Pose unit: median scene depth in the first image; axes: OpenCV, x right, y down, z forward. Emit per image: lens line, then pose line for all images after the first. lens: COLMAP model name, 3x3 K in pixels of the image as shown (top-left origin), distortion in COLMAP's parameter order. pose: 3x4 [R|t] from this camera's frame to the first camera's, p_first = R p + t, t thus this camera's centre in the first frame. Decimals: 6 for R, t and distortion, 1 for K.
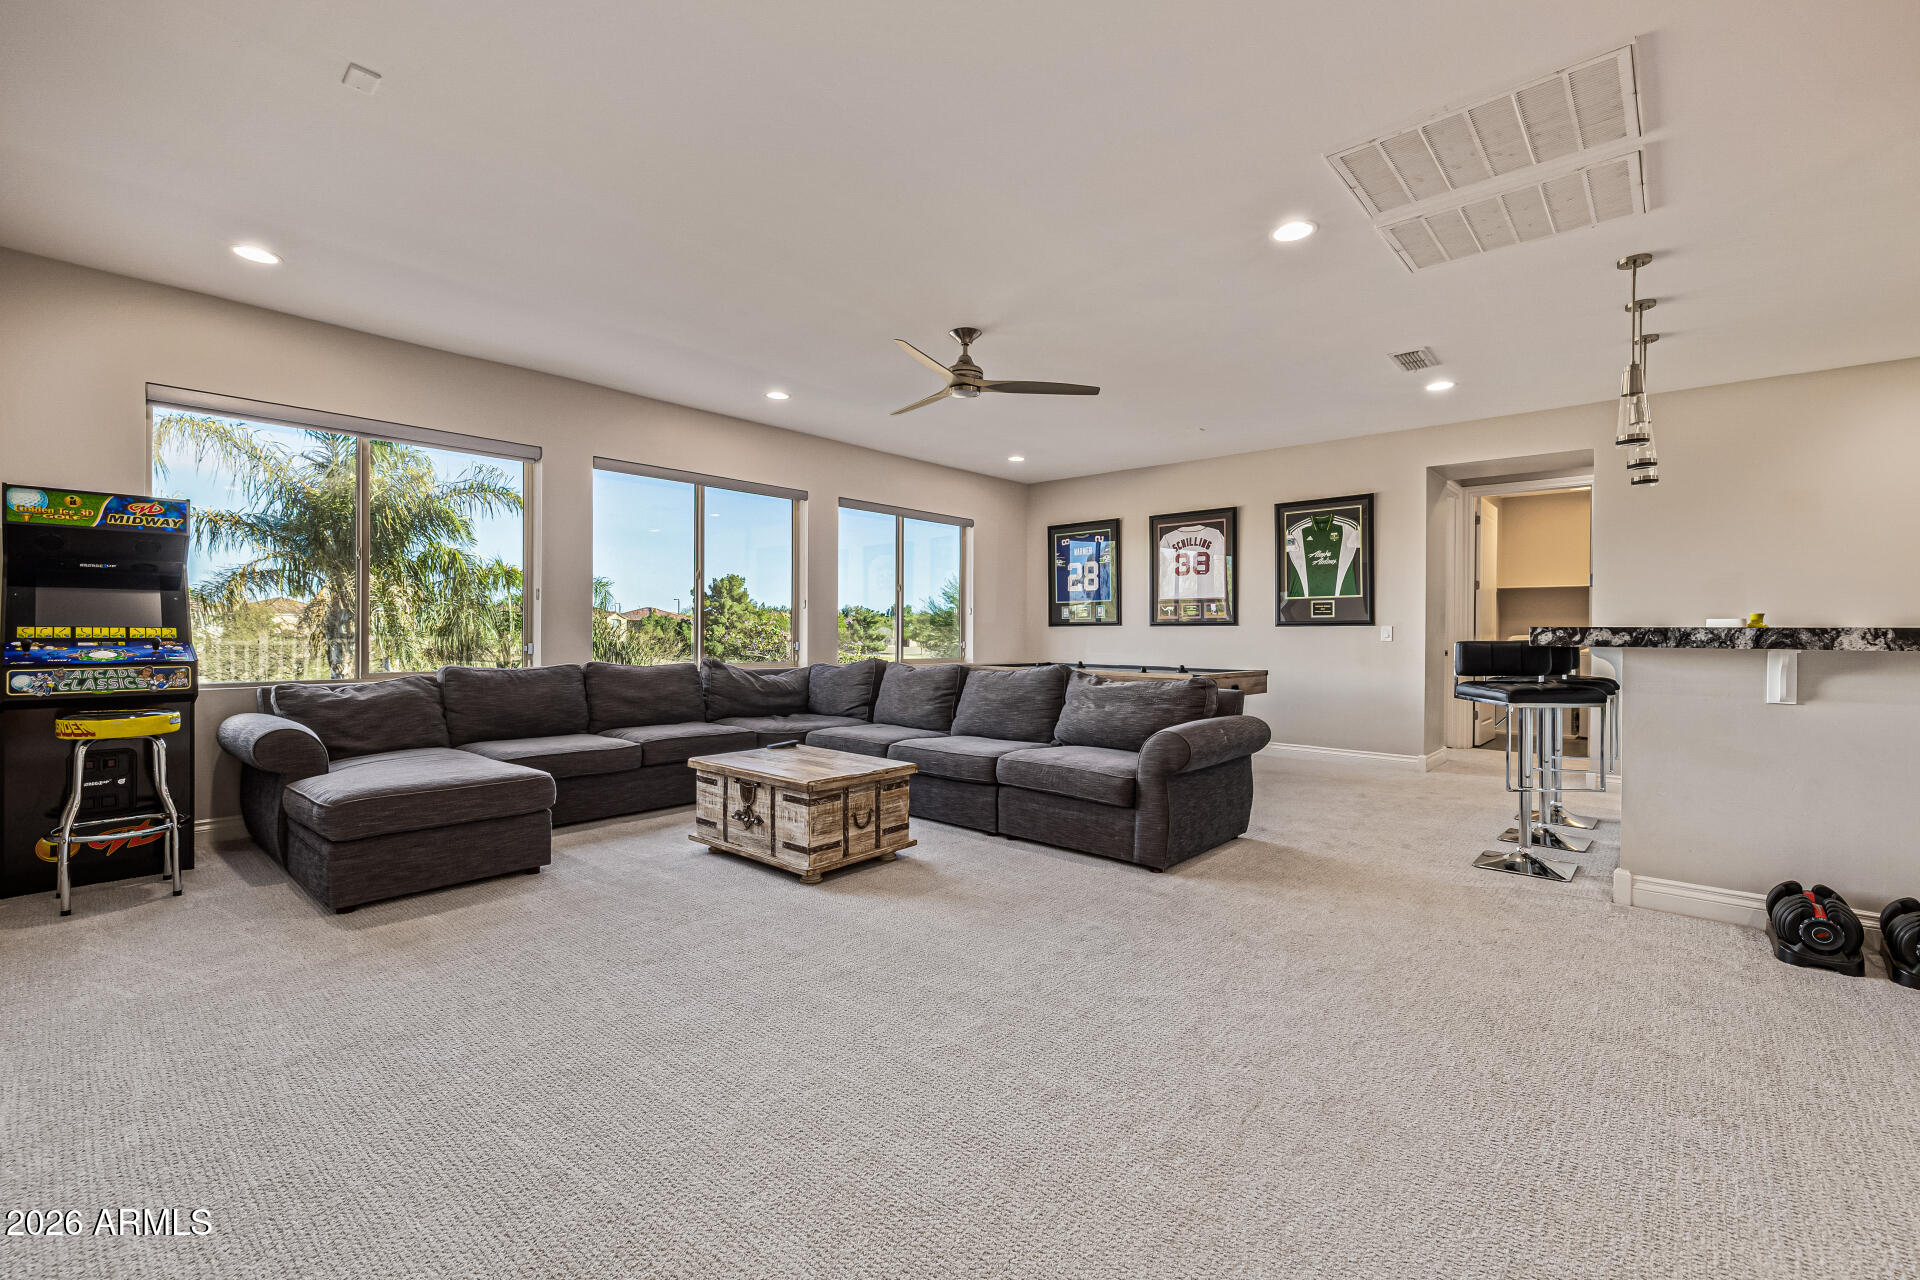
lens RADIAL K [[829.2, 0, 960.0], [0, 829.2, 640.0], [0, 0, 1]] dist [-0.001290, 0.000028]
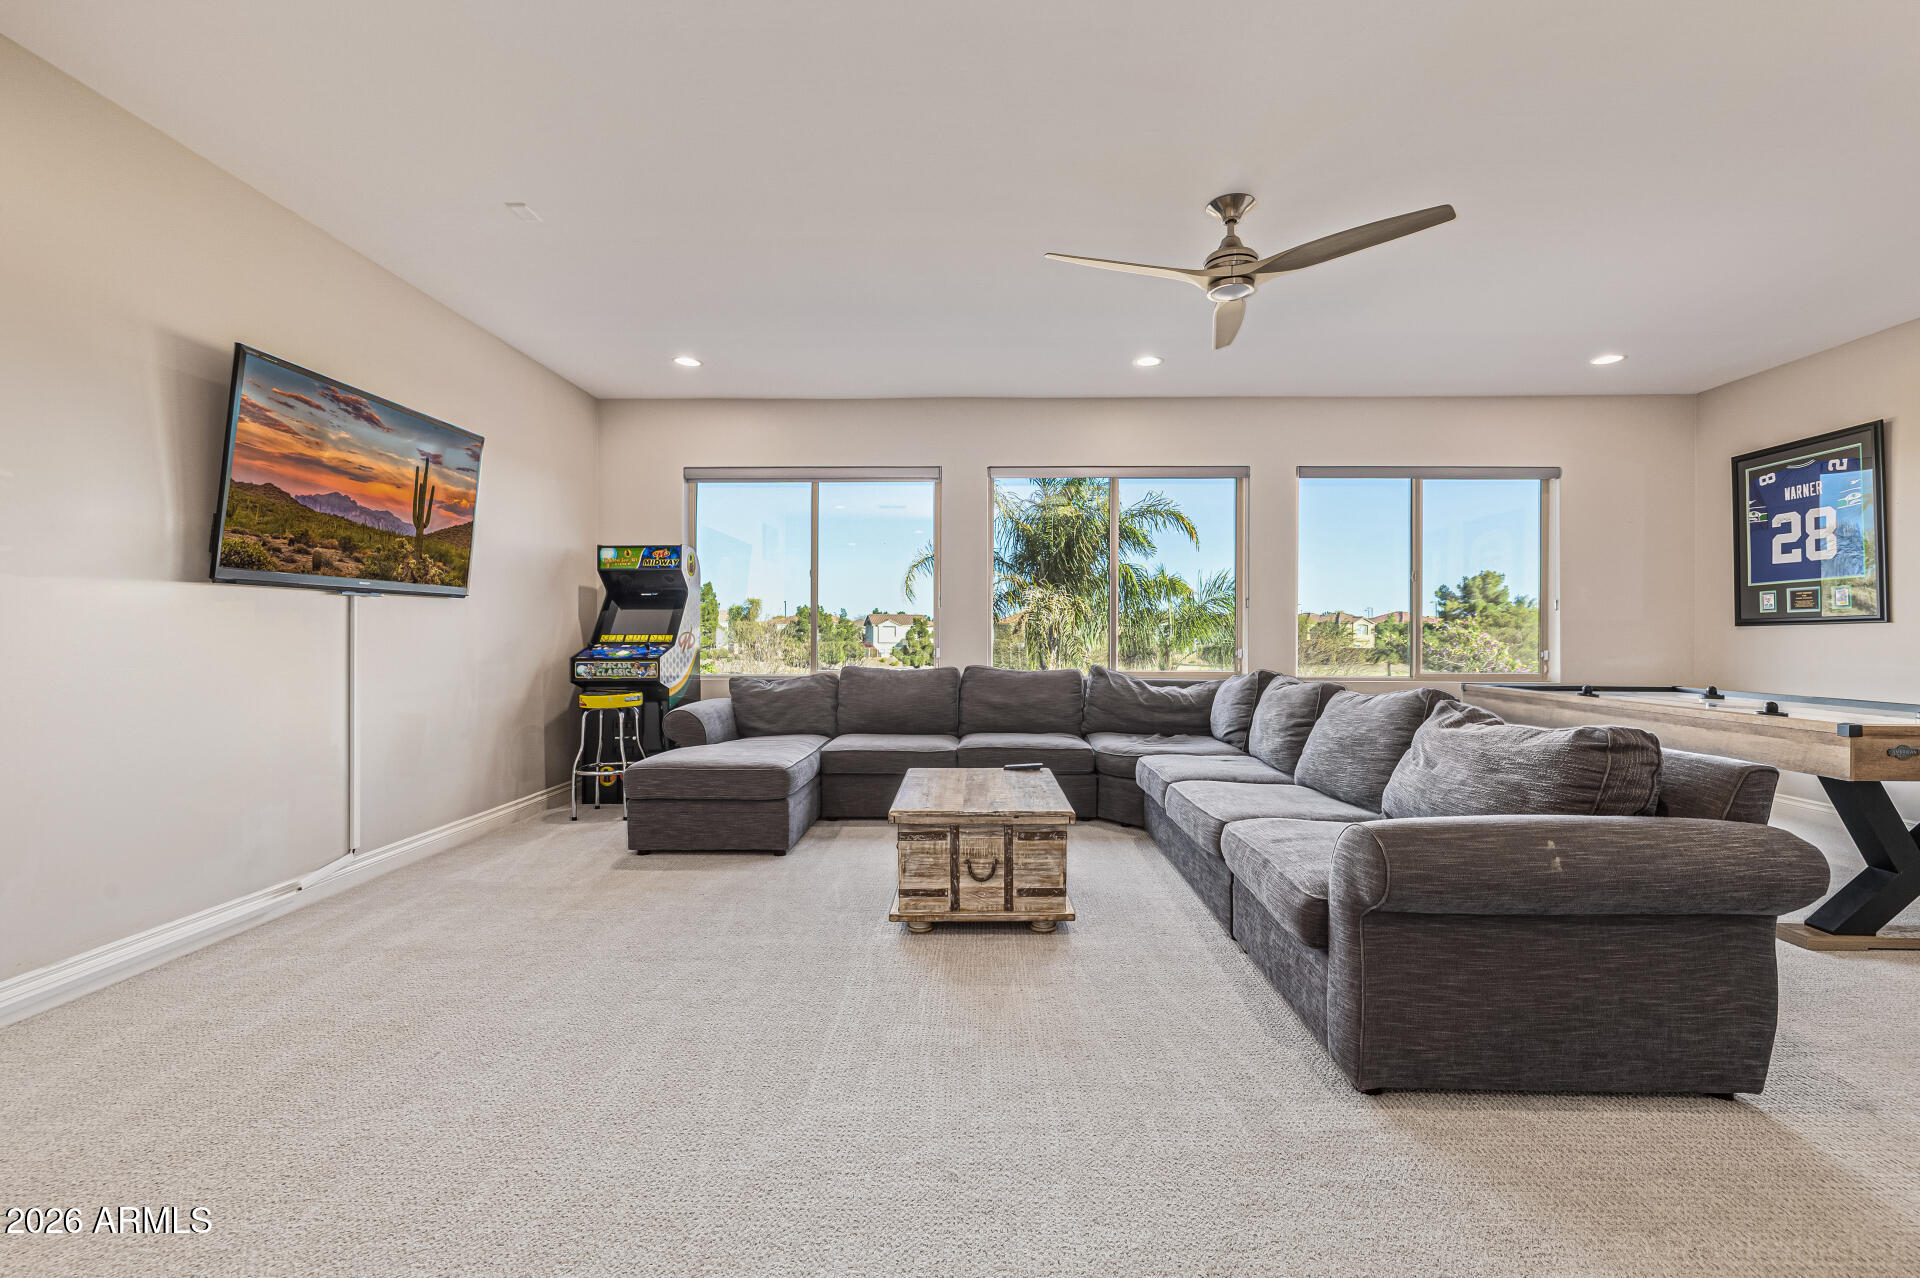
lens RADIAL K [[824.2, 0, 960.0], [0, 824.2, 639.0], [0, 0, 1]] dist [-0.000381, 0.000126]
pose [[0.642501, -0.001356, -0.766284, 0.459575], [-0.005158, 0.999968, -0.006095, -0.001528], [0.766267, 0.007869, 0.642474, 0.451613]]
